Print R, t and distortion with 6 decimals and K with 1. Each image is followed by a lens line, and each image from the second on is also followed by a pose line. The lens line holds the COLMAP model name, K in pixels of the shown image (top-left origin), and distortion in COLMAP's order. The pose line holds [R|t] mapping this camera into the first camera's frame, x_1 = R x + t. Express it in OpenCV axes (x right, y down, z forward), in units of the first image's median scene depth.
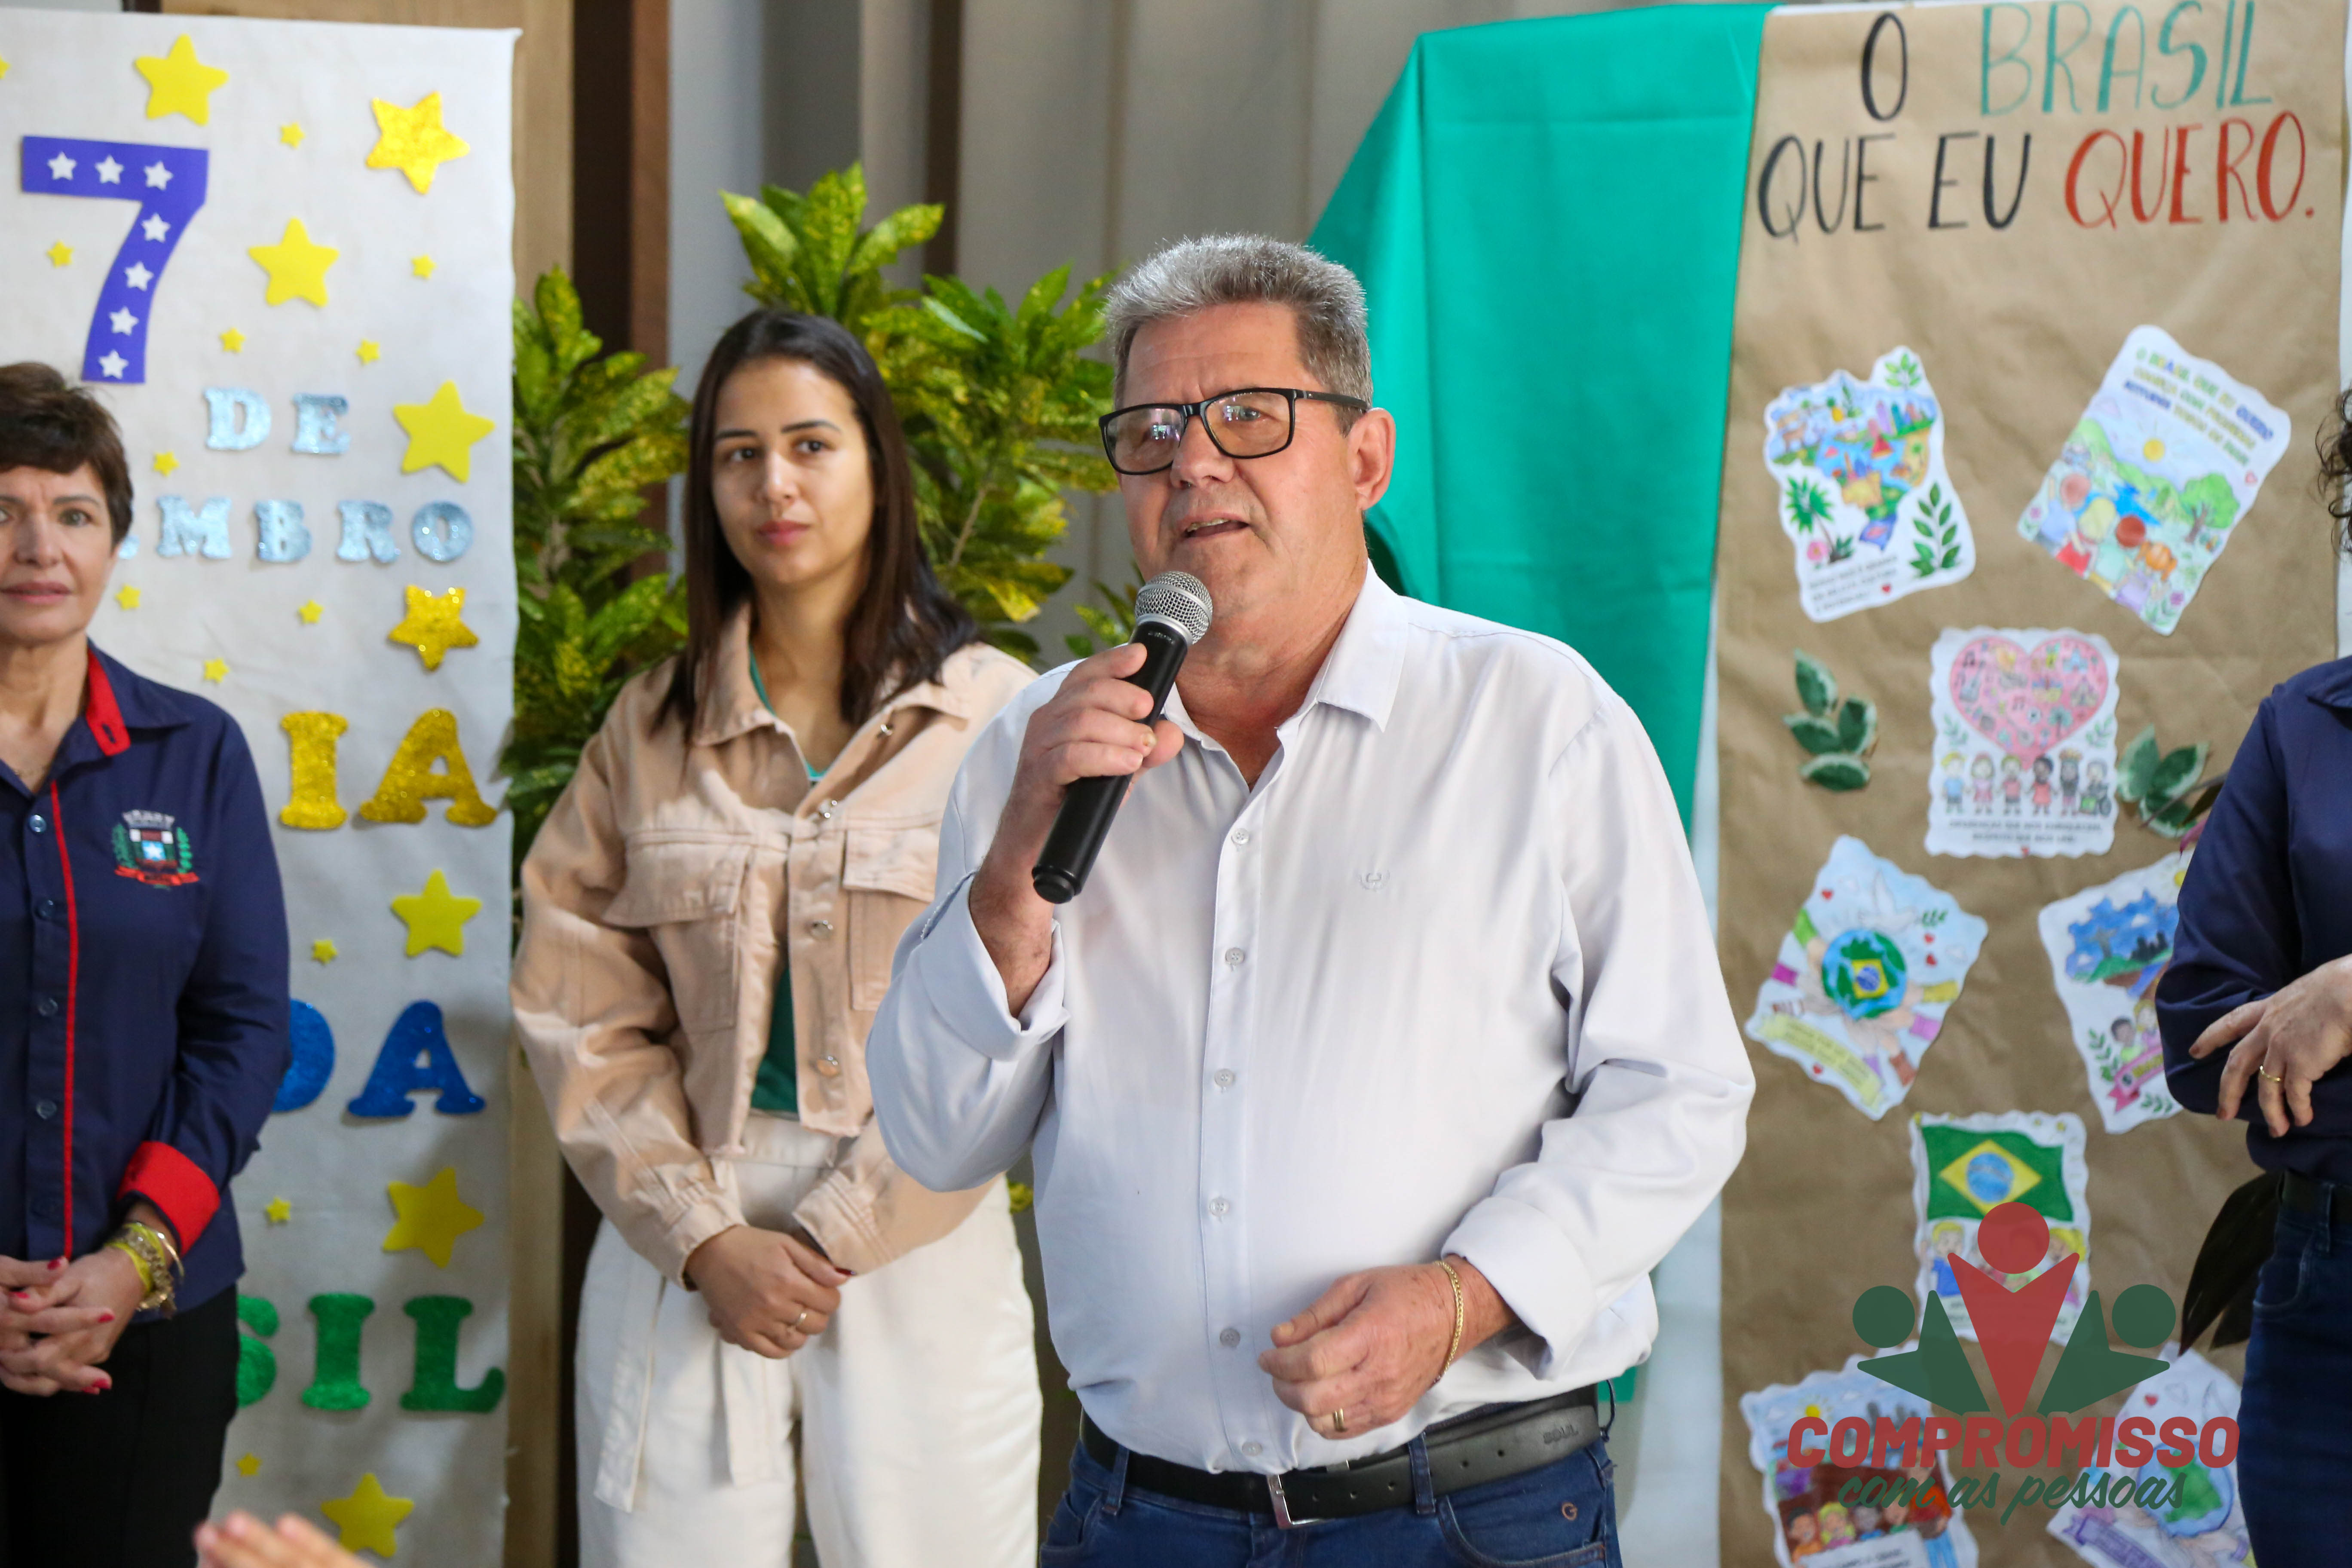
lens RADIAL K [[6810.9, 0, 1176.0], [0, 6810.9, 784.0], [0, 0, 1]] dist [0.700823, 1.174955]
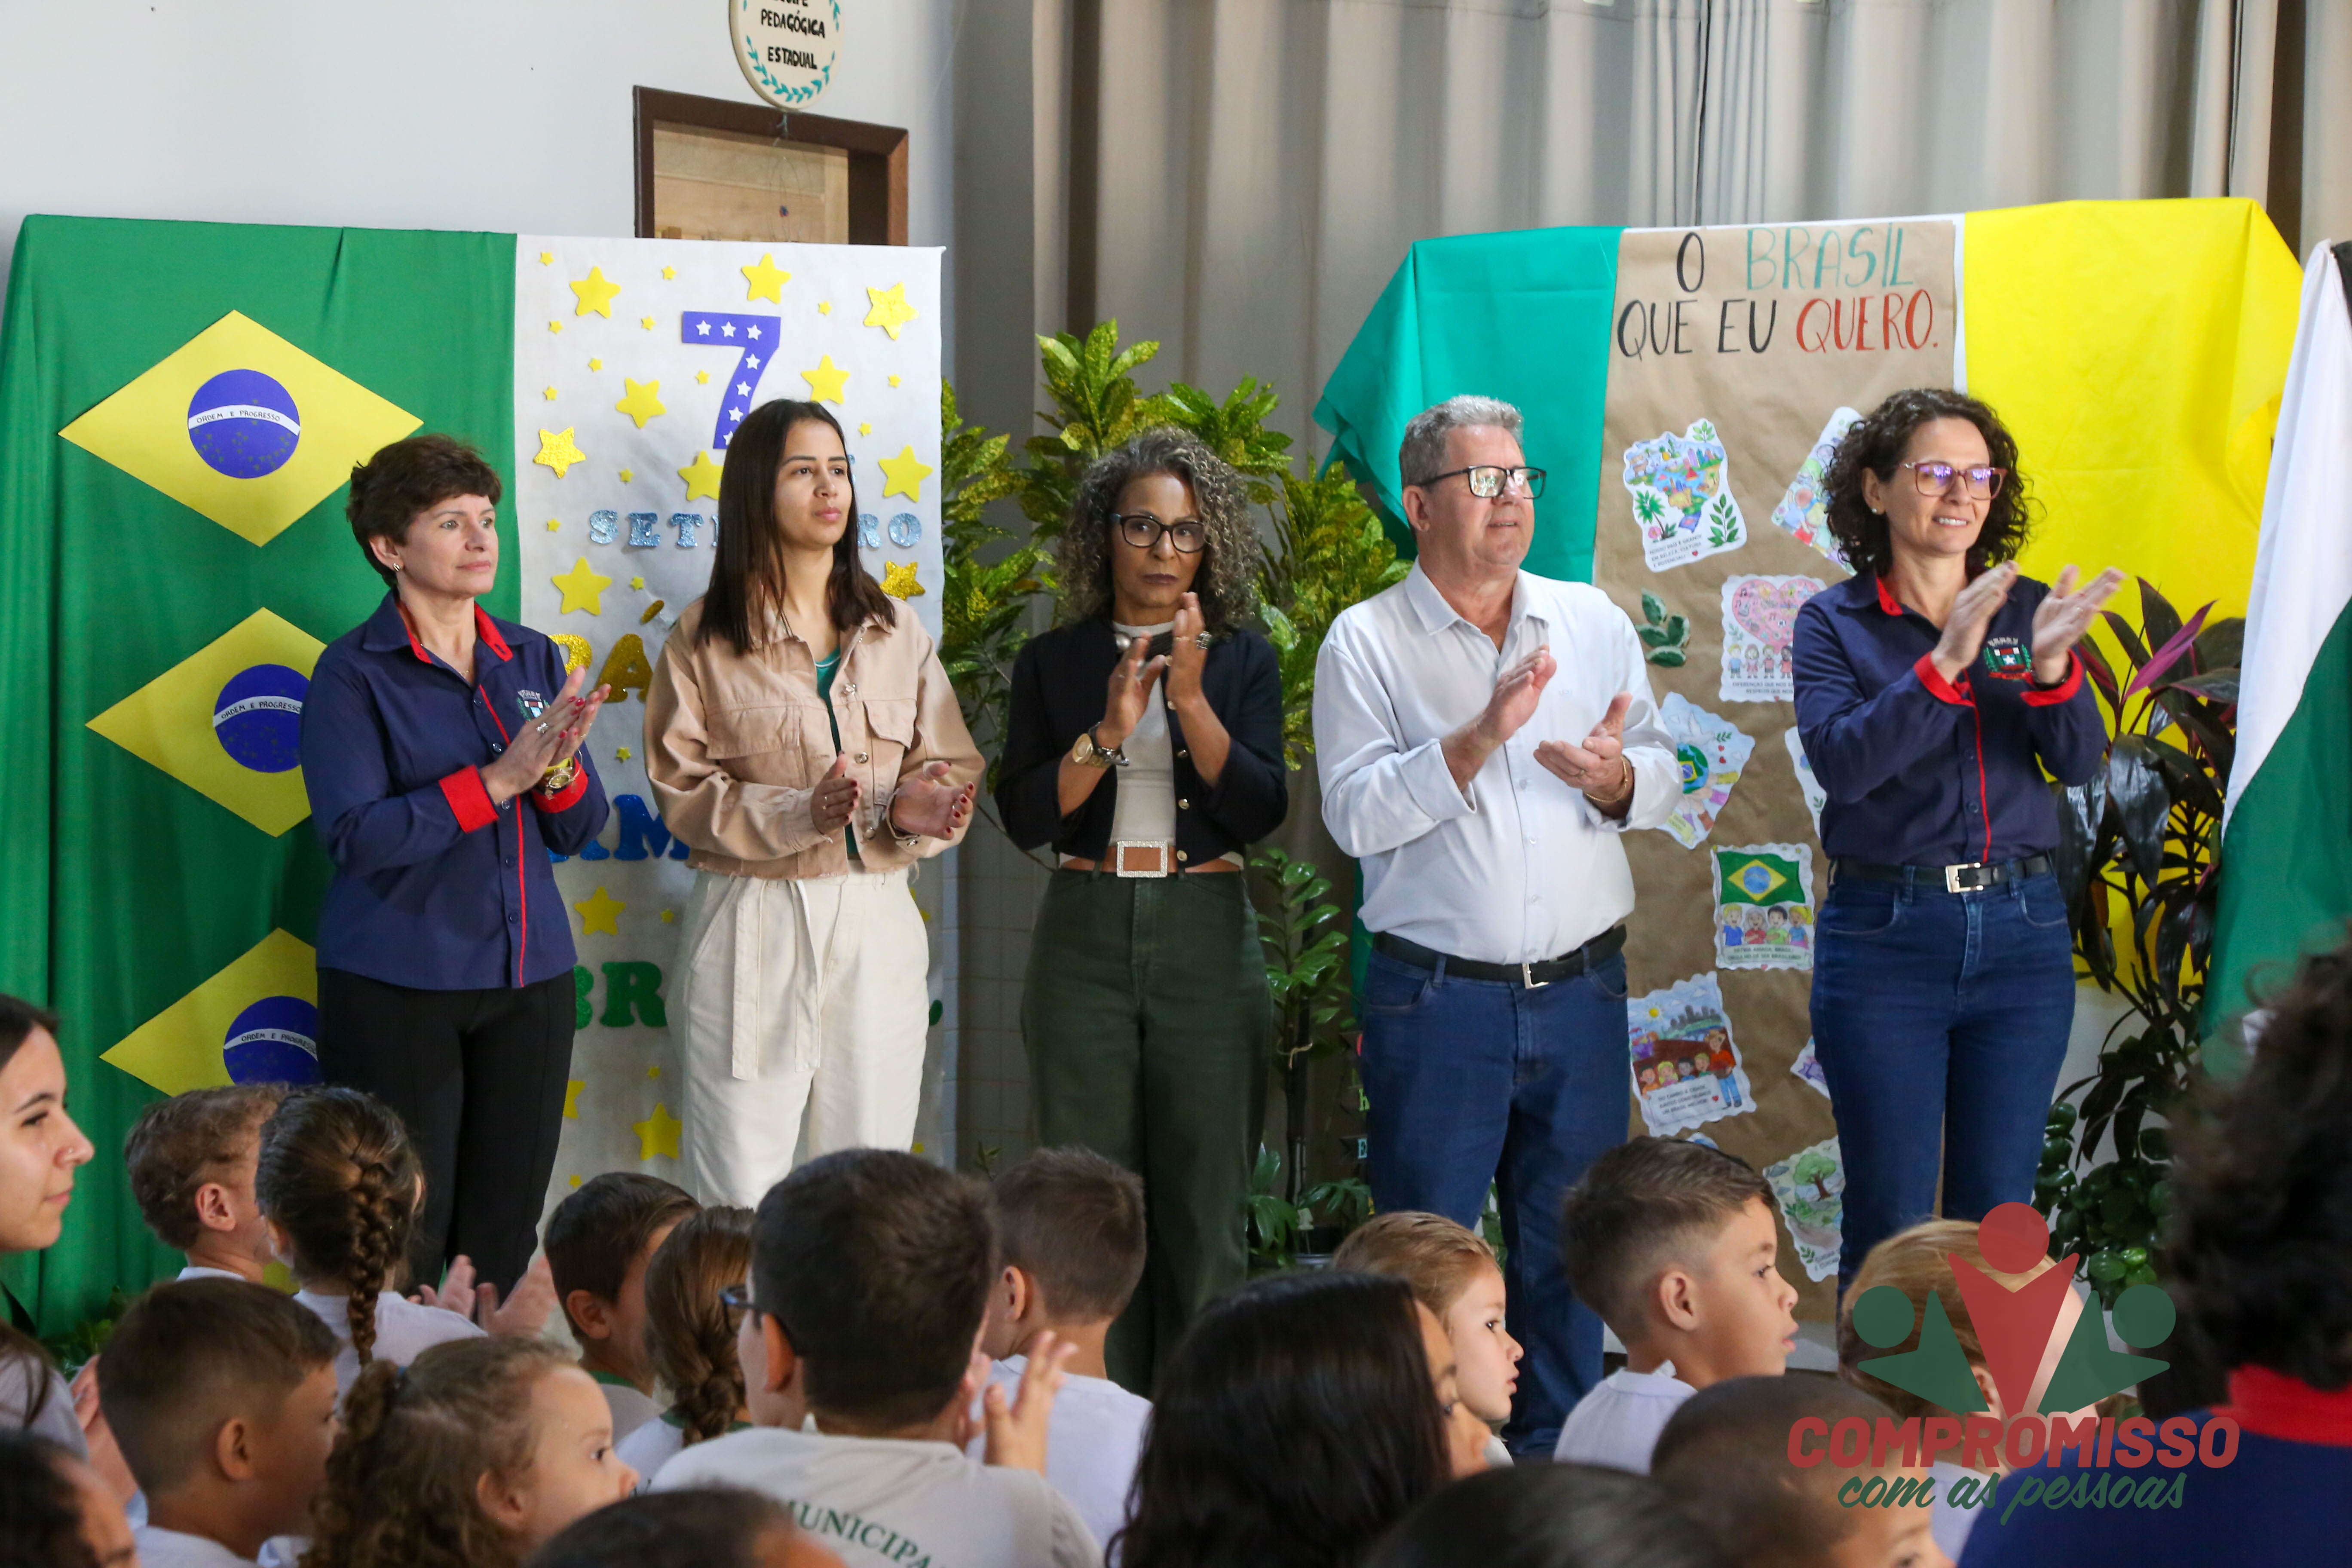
lens RADIAL K [[4516.9, 0, 1176.0], [0, 4516.9, 784.0], [0, 0, 1]] dist [0.367974, -0.009205]
pose [[0.995185, -0.014226, 0.096976, -0.147727], [0.012004, 0.999653, 0.023461, 0.002256], [-0.097276, -0.022184, 0.995010, -0.167877]]
